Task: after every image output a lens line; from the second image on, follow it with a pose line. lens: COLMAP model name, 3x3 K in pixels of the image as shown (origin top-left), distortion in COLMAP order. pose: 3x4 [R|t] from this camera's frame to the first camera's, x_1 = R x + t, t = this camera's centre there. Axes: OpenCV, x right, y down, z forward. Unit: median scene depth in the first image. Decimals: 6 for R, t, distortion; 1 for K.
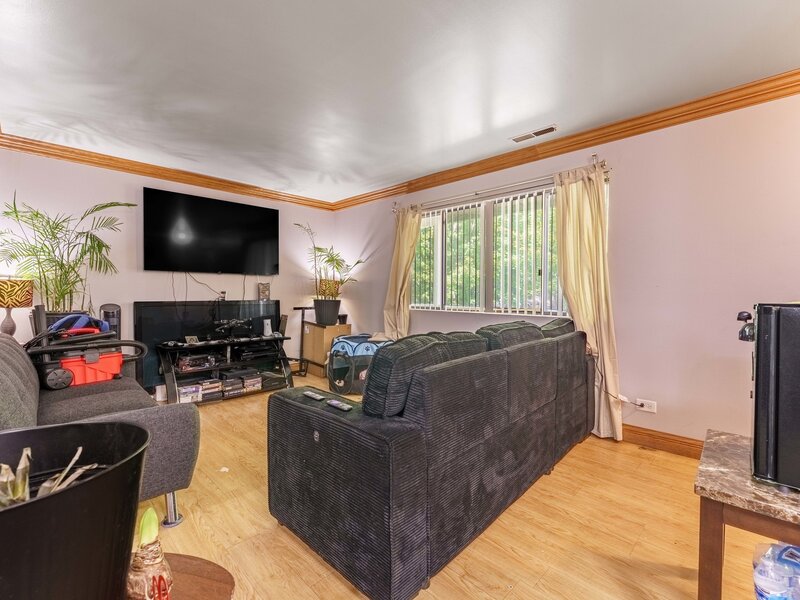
lens RADIAL K [[367.7, 0, 399.7], [0, 367.7, 295.6], [0, 0, 1]] dist [0.005976, -0.001979]
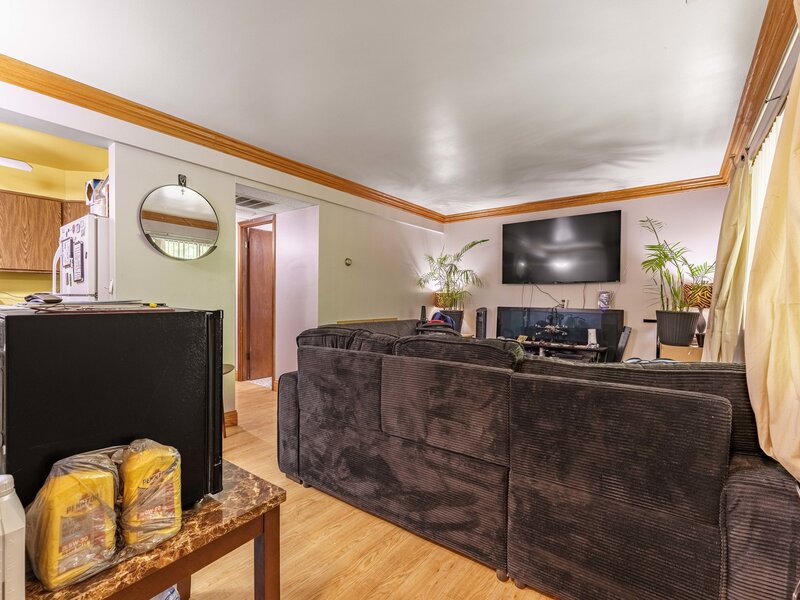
lens RADIAL K [[367.7, 0, 403.2], [0, 367.7, 299.3], [0, 0, 1]] dist [0.005976, -0.001979]
pose [[0.122517, 0.001531, -0.992465, 0.574009], [-0.018852, 0.999822, -0.000785, -0.003320], [0.992287, 0.018806, 0.122524, 0.415197]]
